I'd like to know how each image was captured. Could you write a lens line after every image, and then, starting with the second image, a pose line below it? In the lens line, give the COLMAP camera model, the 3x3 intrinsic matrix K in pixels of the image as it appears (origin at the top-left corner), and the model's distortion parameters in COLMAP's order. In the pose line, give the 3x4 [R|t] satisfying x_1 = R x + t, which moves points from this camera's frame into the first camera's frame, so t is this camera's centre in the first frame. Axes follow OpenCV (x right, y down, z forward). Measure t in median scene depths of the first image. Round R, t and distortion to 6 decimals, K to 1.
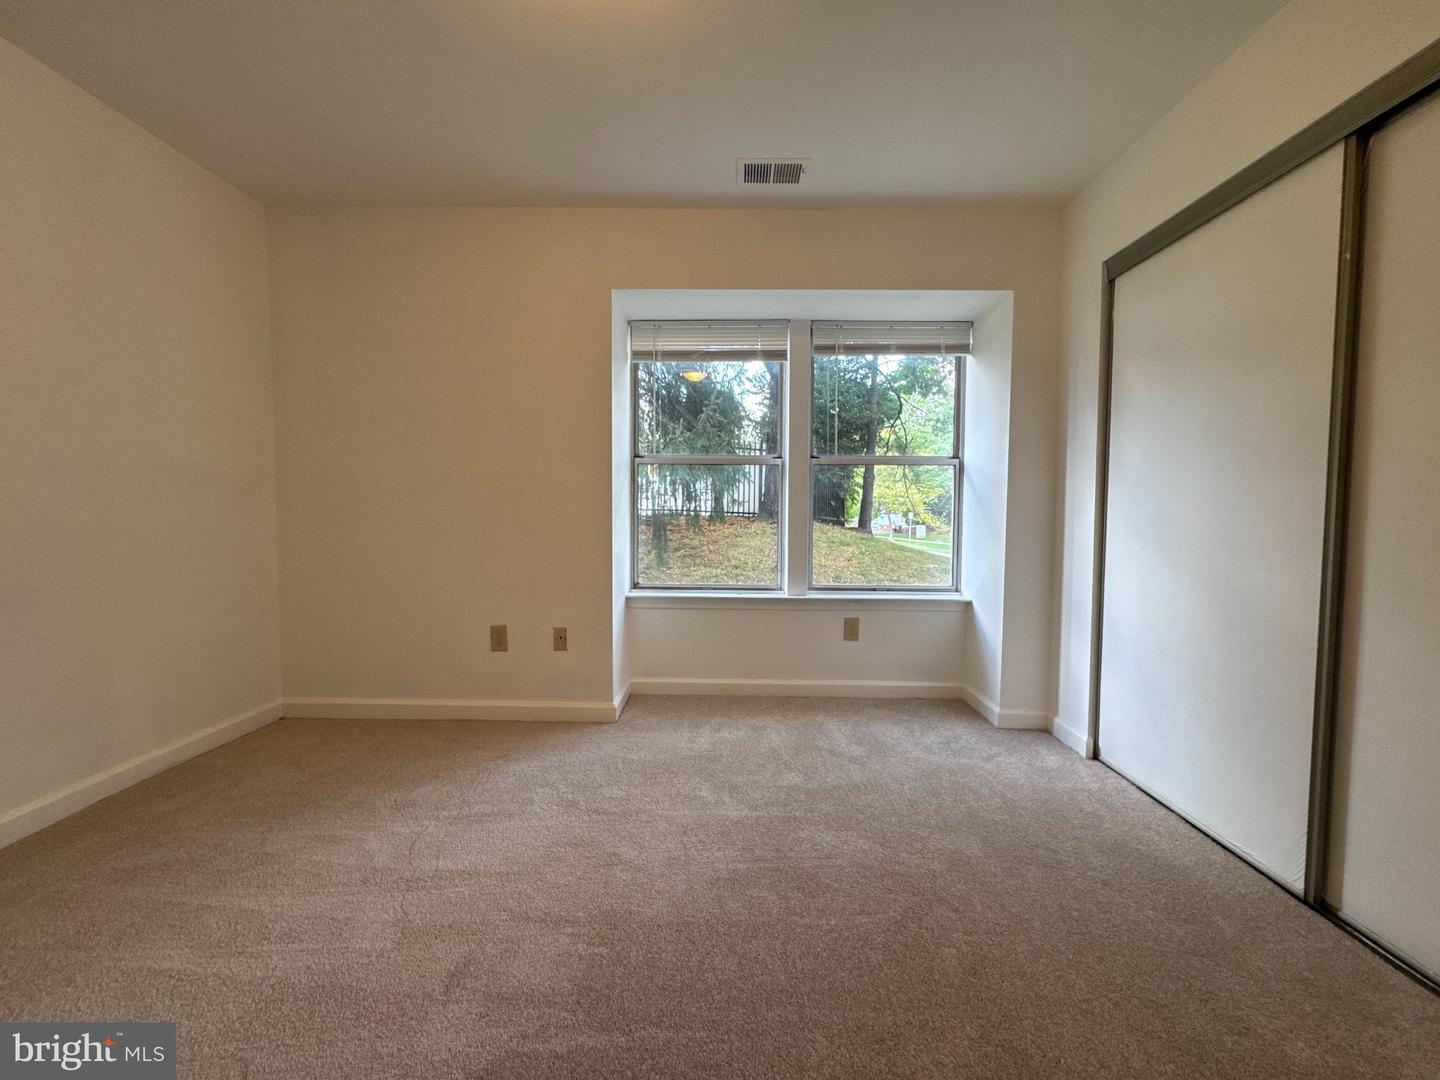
lens RADIAL K [[575.2, 0, 721.2], [0, 575.2, 538.8], [0, 0, 1]] dist [-0.001270, 0.000491]
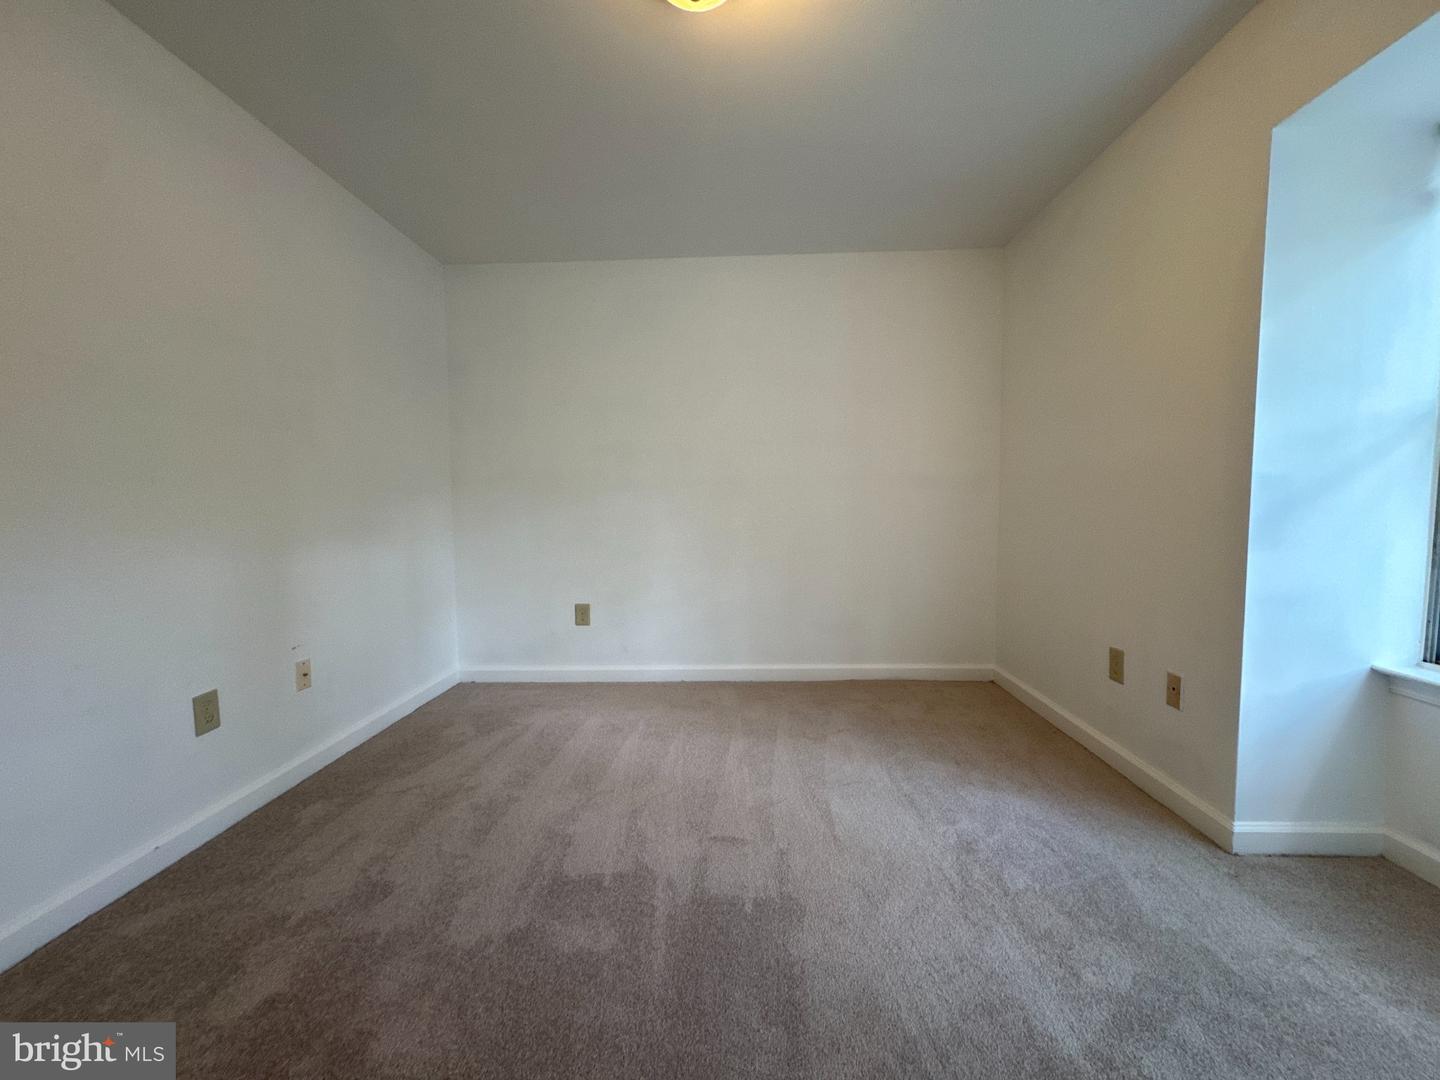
lens RADIAL K [[575.2, 0, 721.2], [0, 575.2, 538.8], [0, 0, 1]] dist [-0.001270, 0.000491]
pose [[-0.020211, 0.059011, -0.998053, 0.417358], [-0.041430, 0.997350, 0.059808, -0.028699], [0.998937, 0.042558, -0.017712, 0.455991]]
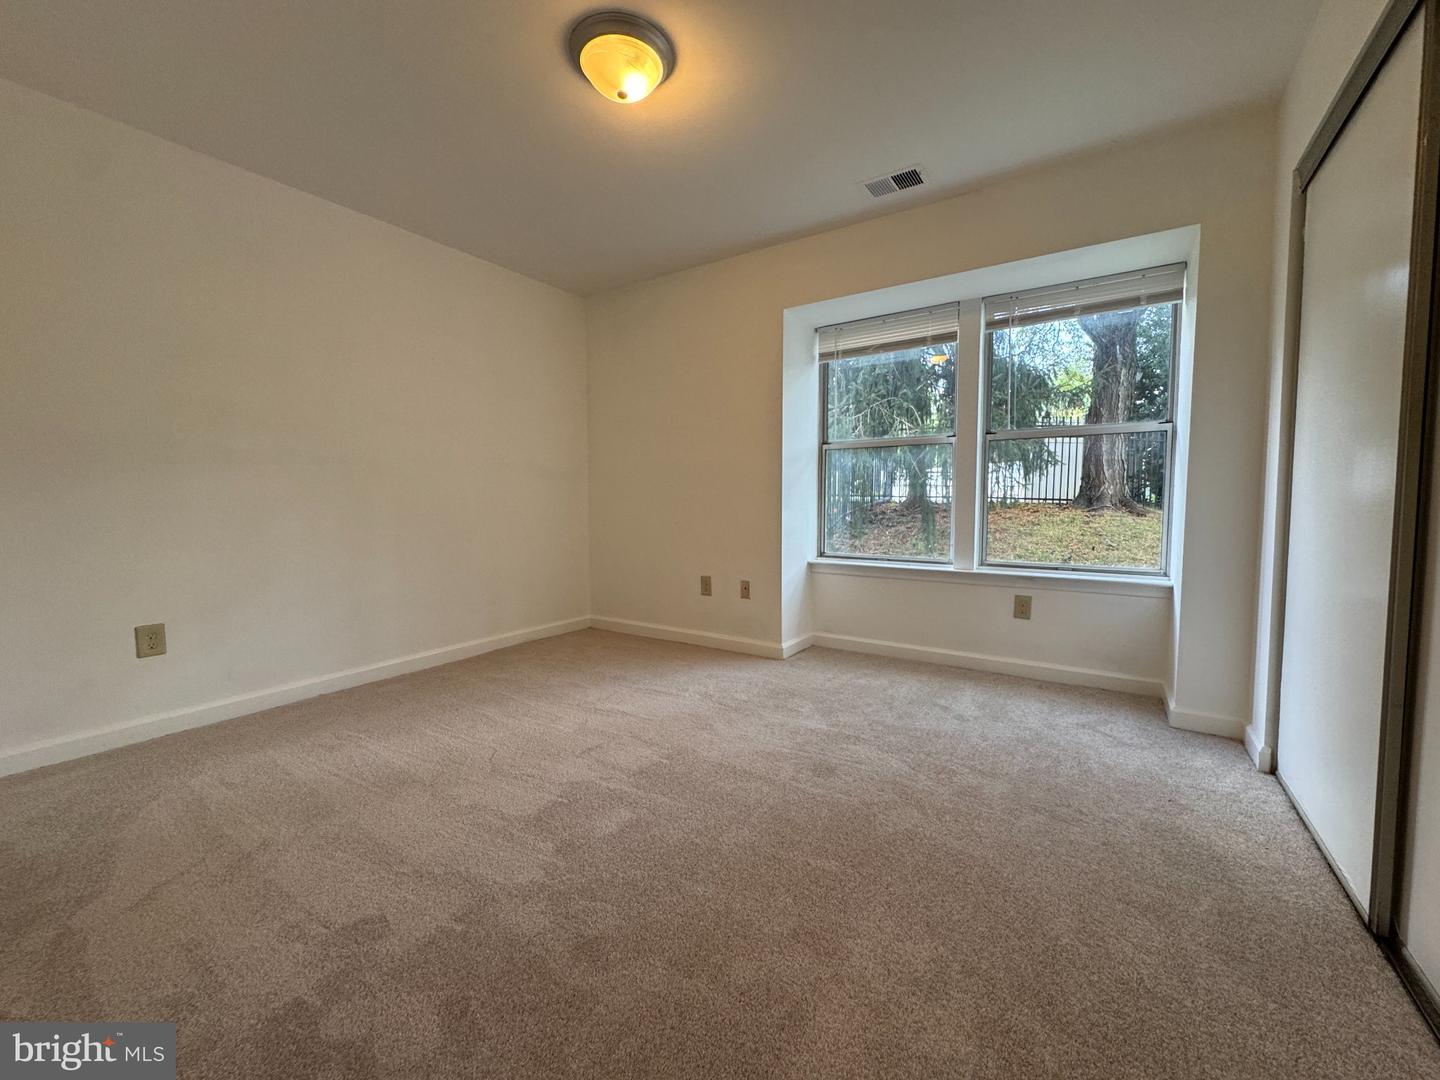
lens RADIAL K [[575.2, 0, 721.2], [0, 575.2, 538.8], [0, 0, 1]] dist [-0.001270, 0.000491]
pose [[0.842369, 0.026847, -0.538233, 0.365524], [-0.019086, 0.999618, 0.019989, 0.036068], [0.538564, -0.006566, 0.842559, -0.114449]]
